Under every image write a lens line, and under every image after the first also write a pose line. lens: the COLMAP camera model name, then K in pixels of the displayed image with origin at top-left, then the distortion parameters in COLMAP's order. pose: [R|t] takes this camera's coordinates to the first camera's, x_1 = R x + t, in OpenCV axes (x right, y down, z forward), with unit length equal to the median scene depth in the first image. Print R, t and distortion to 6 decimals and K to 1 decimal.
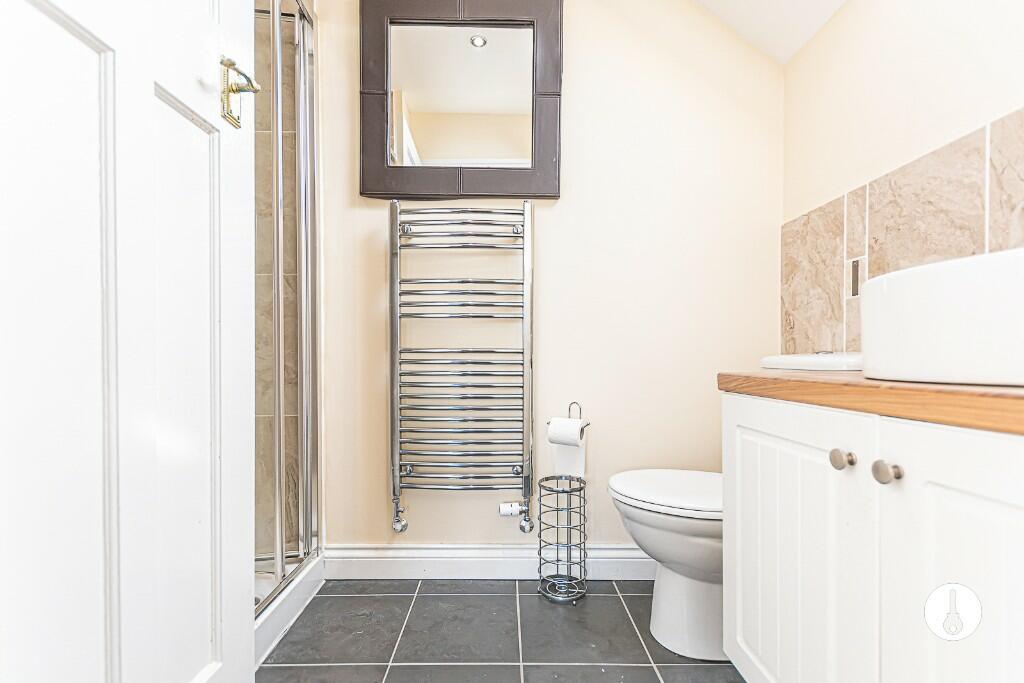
lens RADIAL K [[449.7, 0, 495.4], [0, 449.7, 365.3], [0, 0, 1]] dist [0.014024, -0.005939]
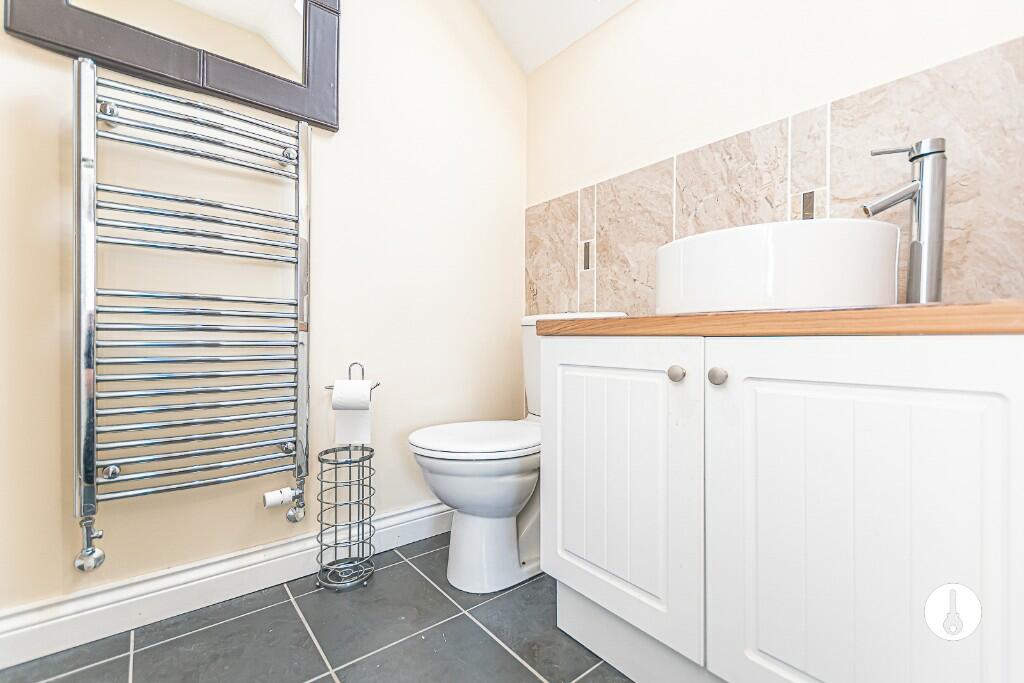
lens RADIAL K [[449.7, 0, 510.7], [0, 449.7, 339.4], [0, 0, 1]] dist [0.014024, -0.005939]
pose [[0.781310, -0.002629, 0.624138, -0.156704], [0.004763, 0.999987, -0.001750, 0.042044], [-0.624125, 0.004340, 0.781312, 0.110486]]
